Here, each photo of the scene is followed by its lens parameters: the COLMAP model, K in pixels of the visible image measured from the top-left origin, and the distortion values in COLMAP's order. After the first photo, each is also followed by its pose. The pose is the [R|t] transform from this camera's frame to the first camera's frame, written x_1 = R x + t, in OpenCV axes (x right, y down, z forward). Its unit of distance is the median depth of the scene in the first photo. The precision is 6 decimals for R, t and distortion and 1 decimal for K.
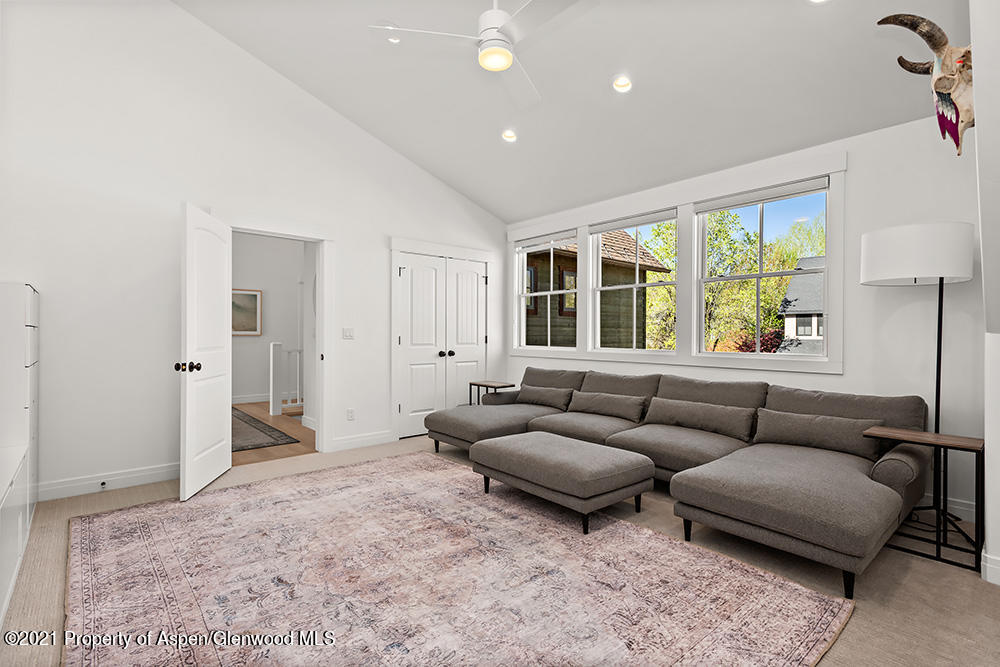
lens RADIAL K [[470.3, 0, 497.8], [0, 470.3, 336.9], [0, 0, 1]] dist [-0.003769, 0.000016]
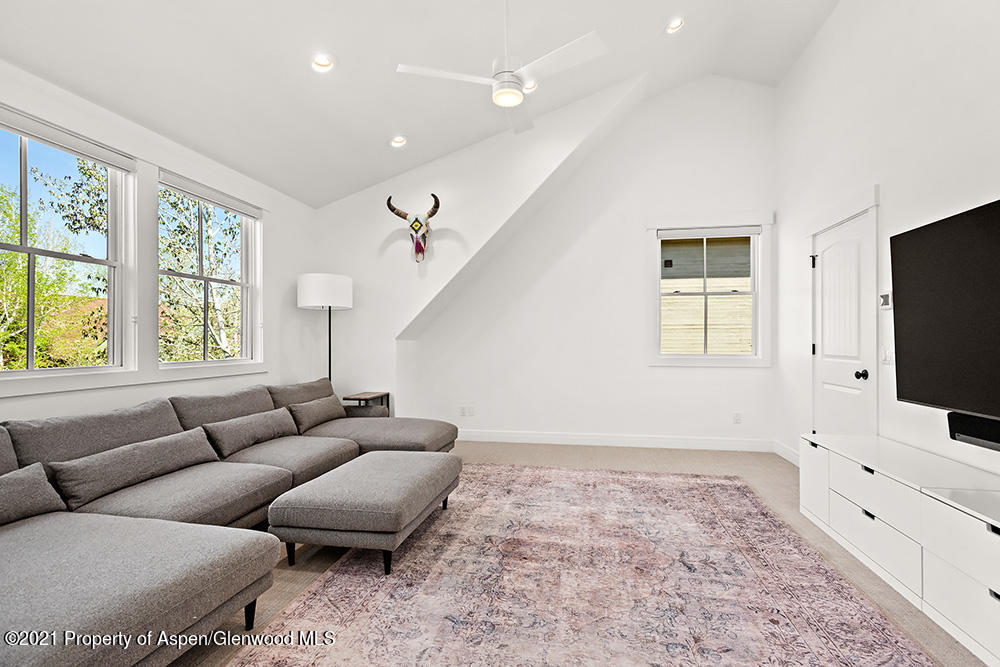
lens RADIAL K [[470.3, 0, 498.3], [0, 470.3, 332.4], [0, 0, 1]] dist [-0.003769, 0.000016]
pose [[-0.616151, 0.006037, 0.787605, -0.872836], [0.003679, 0.999982, -0.004786, -0.030626], [-0.787619, -0.000051, -0.616162, 1.673057]]
